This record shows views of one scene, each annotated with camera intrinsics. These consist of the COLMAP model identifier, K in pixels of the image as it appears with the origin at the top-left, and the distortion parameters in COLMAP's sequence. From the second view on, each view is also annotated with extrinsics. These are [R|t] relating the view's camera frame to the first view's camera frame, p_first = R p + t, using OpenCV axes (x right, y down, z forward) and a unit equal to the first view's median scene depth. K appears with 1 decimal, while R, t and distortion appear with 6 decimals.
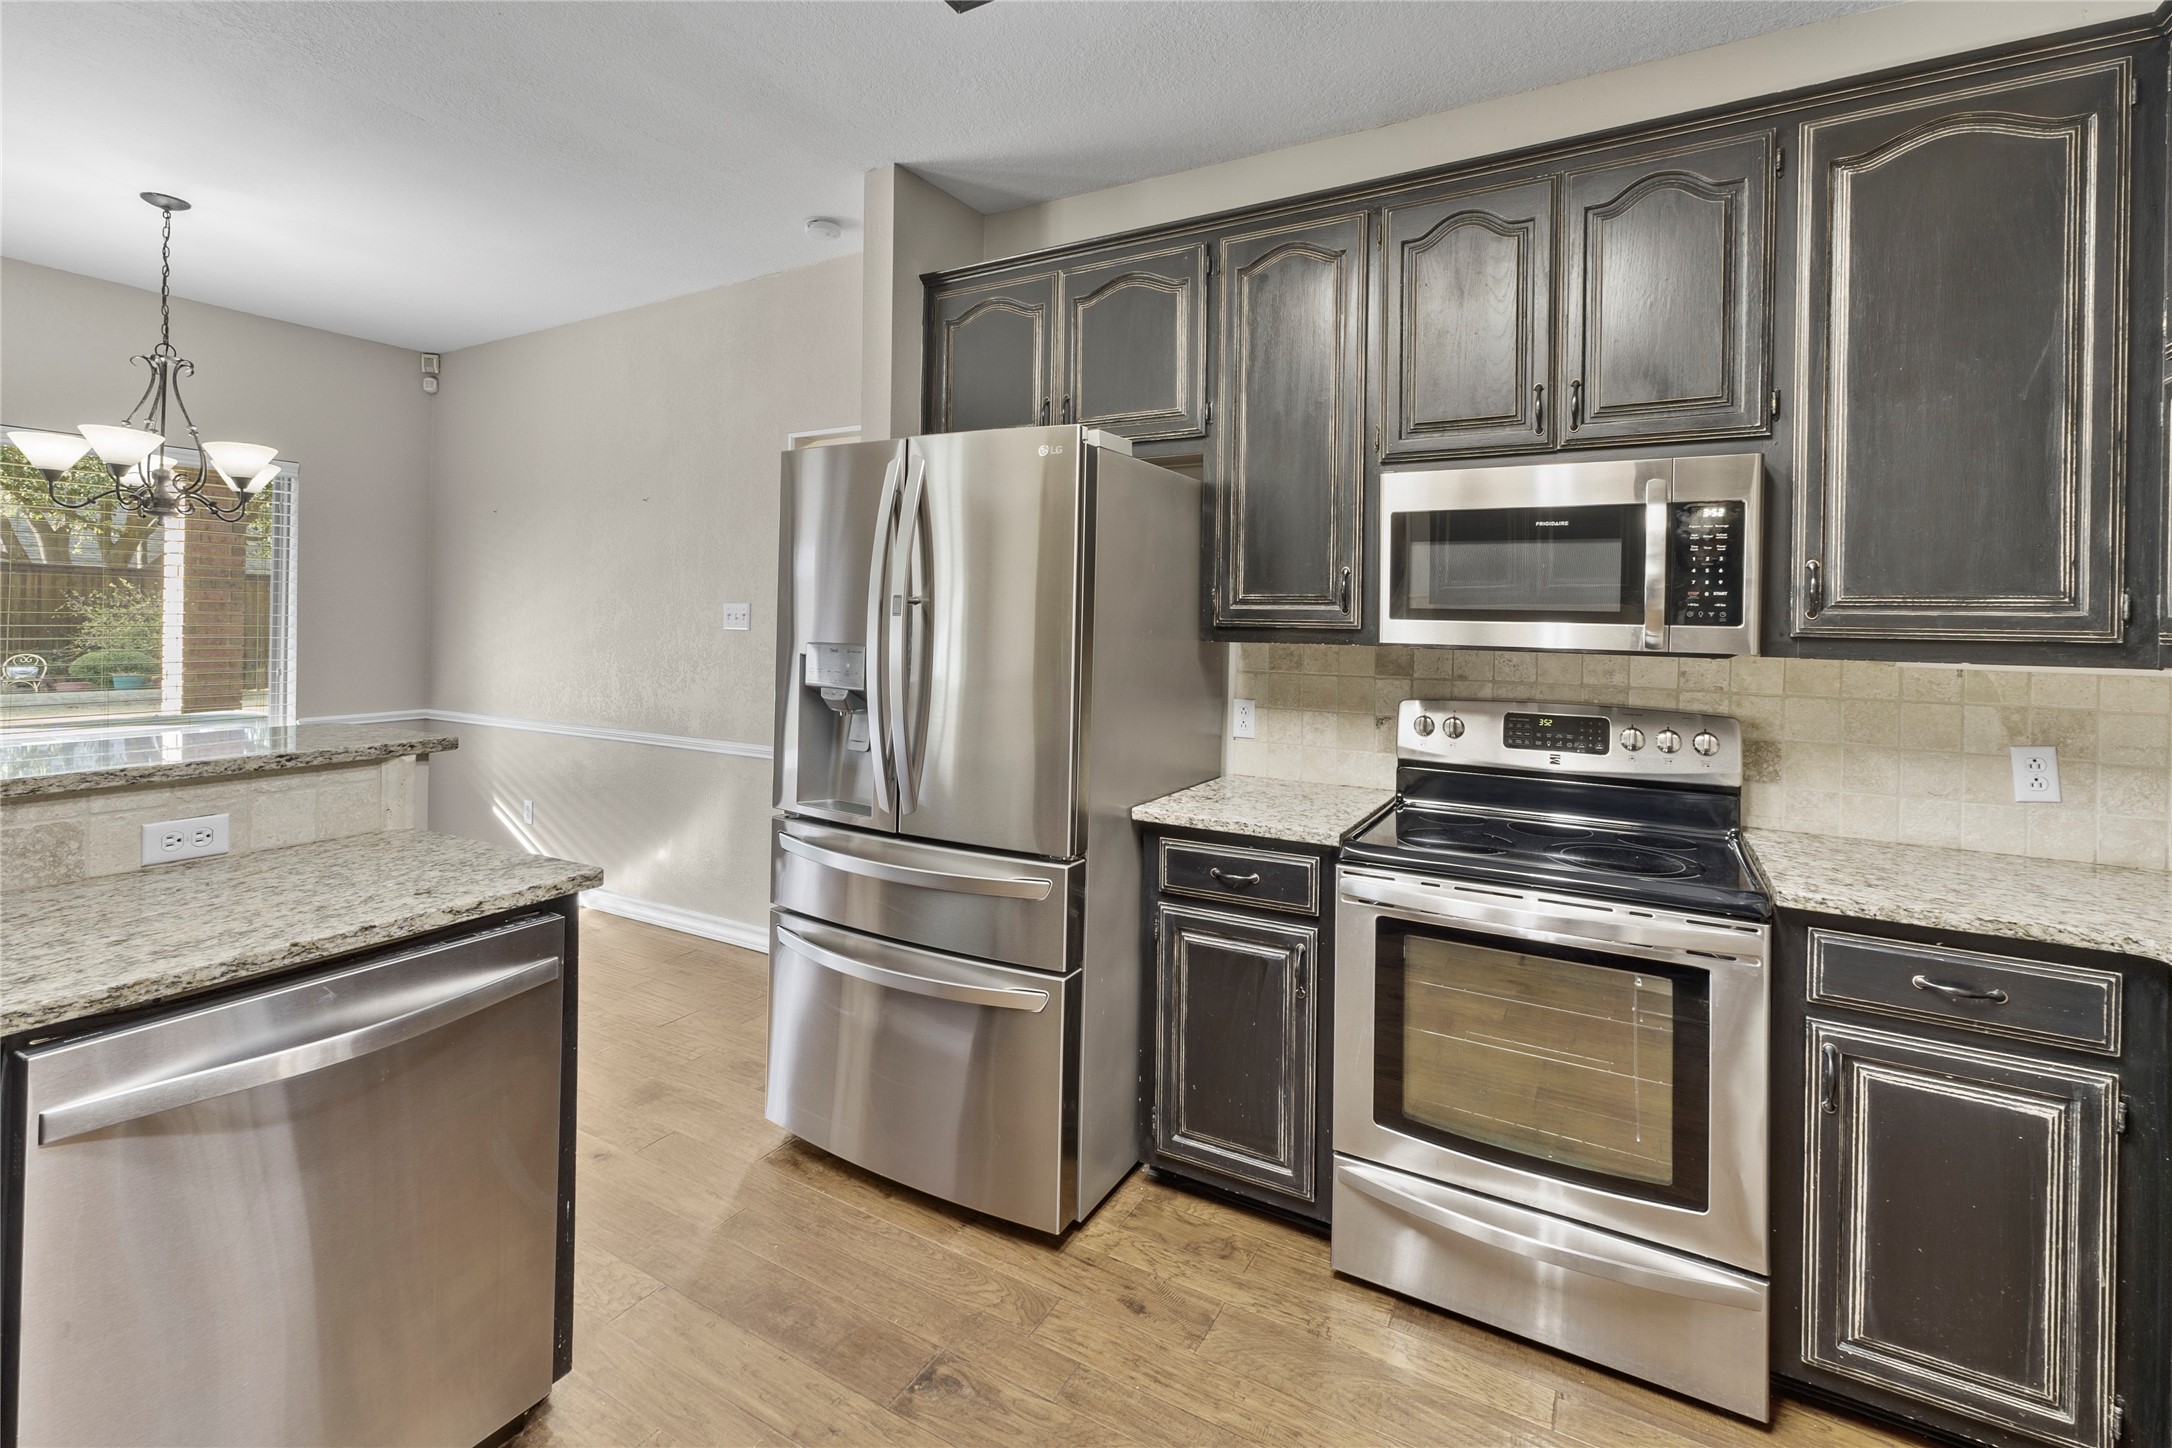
lens RADIAL K [[957.1, 0, 1085.9], [0, 957.1, 612.5], [0, 0, 1]] dist [0.015774, 0.000012]
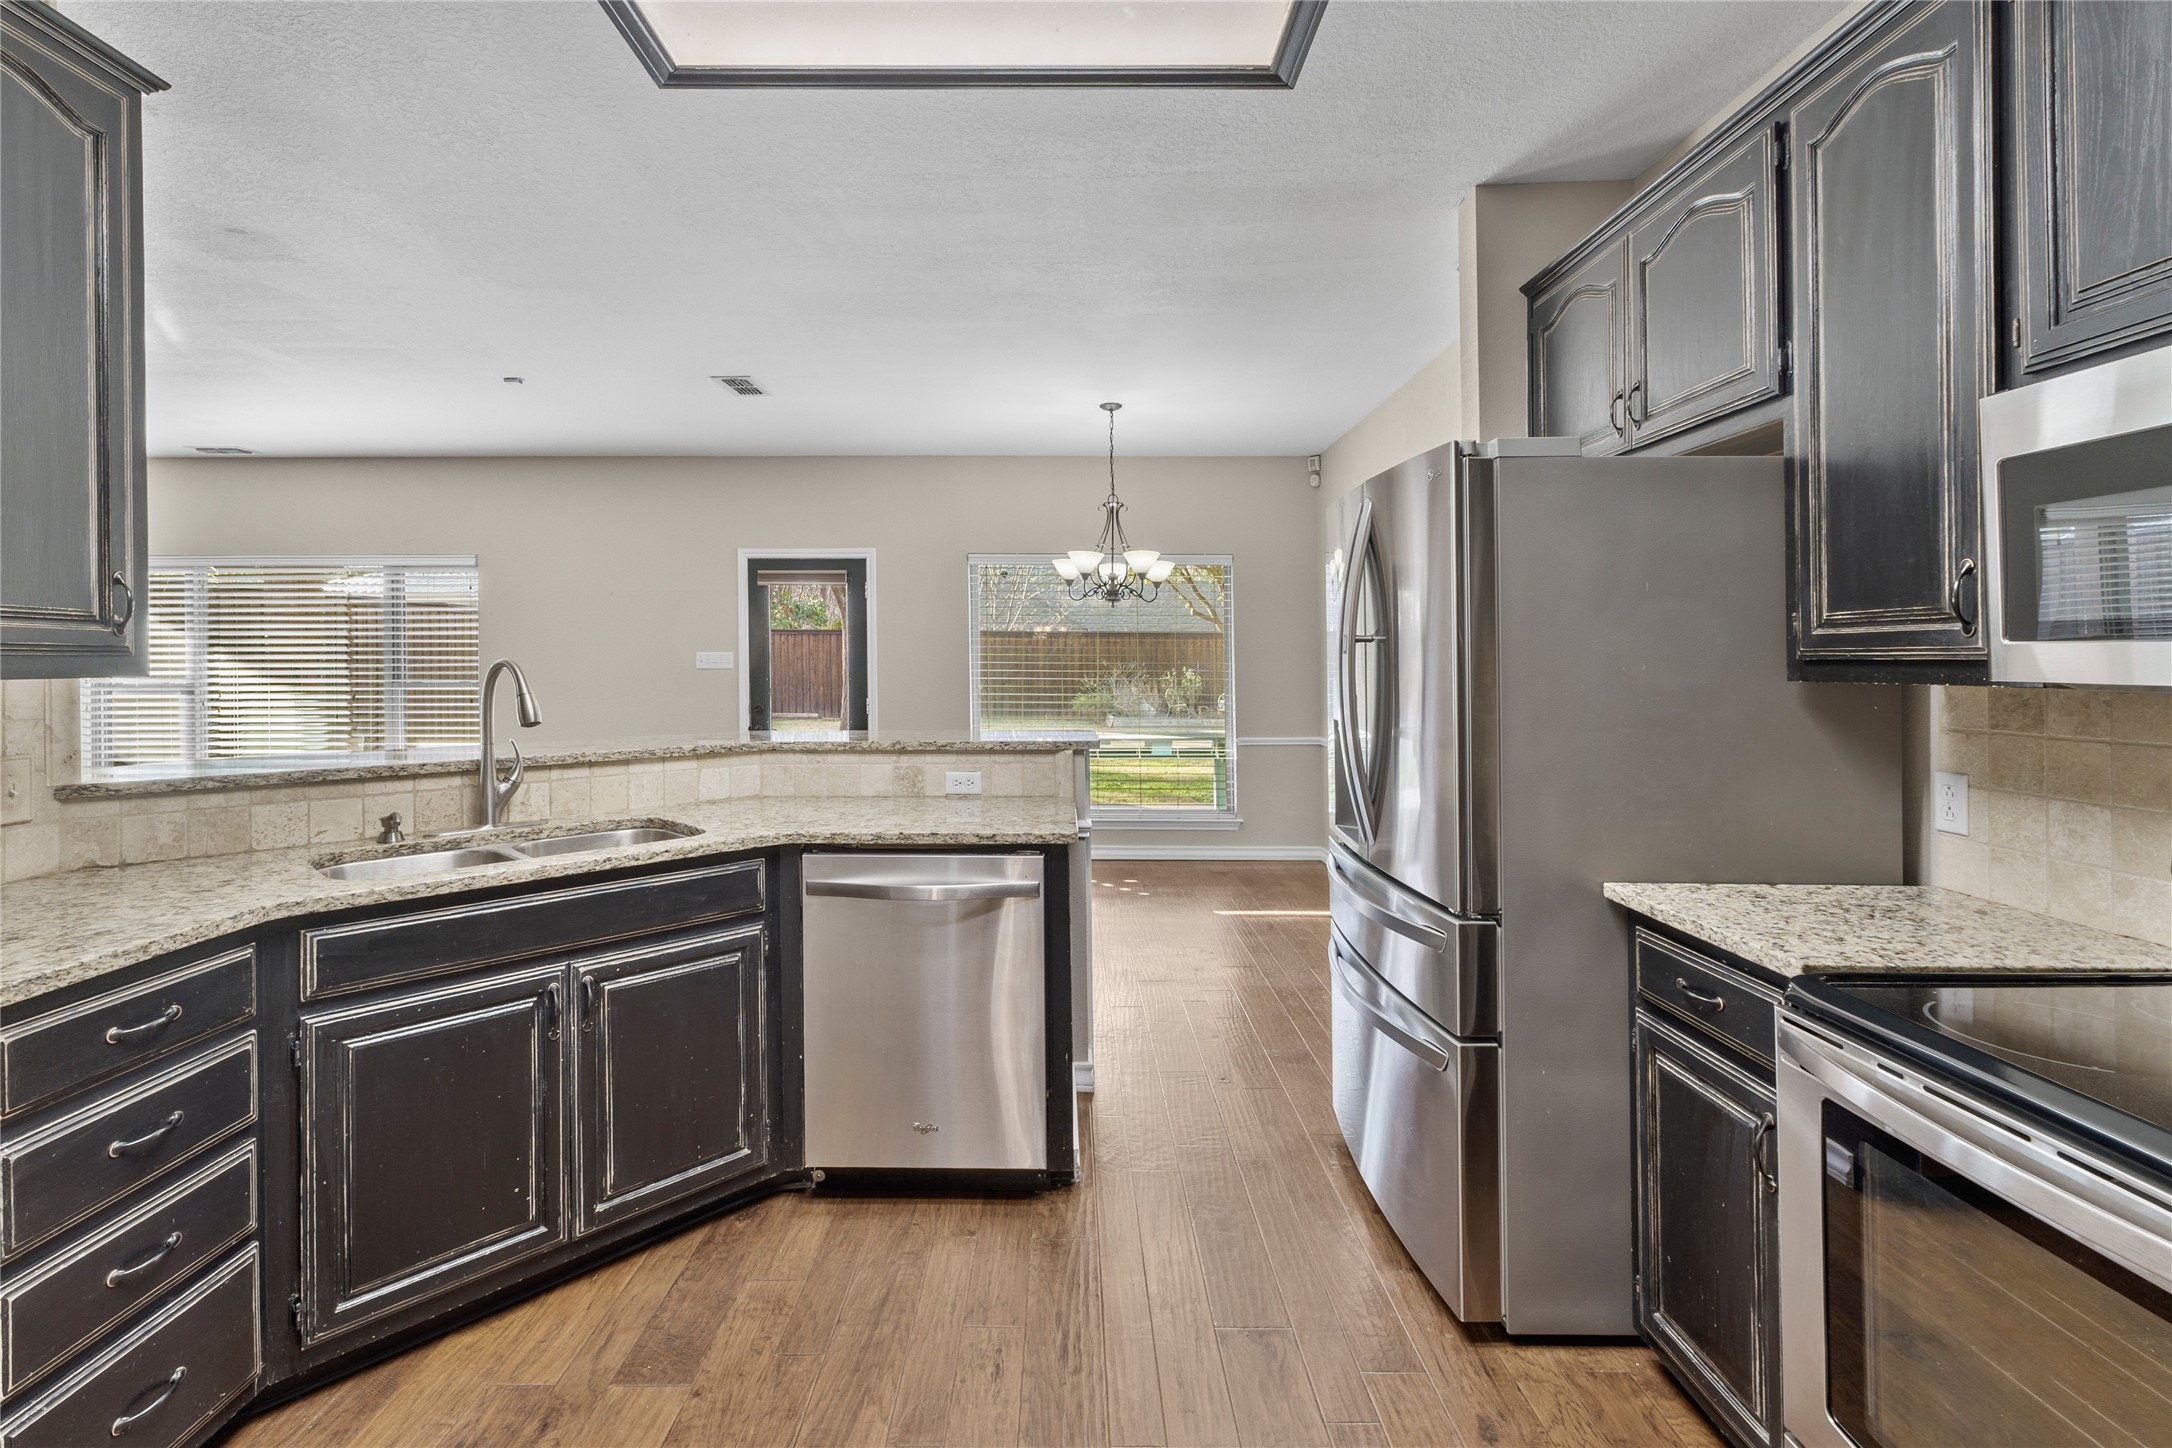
lens RADIAL K [[957.1, 0, 1064.7], [0, 957.1, 664.6], [0, 0, 1]] dist [0.015774, 0.000012]
pose [[0.500315, -0.011154, -0.865772, 0.528304], [0.012848, 0.999903, -0.005458, 0.016407], [0.865748, -0.008393, 0.500409, 0.192342]]
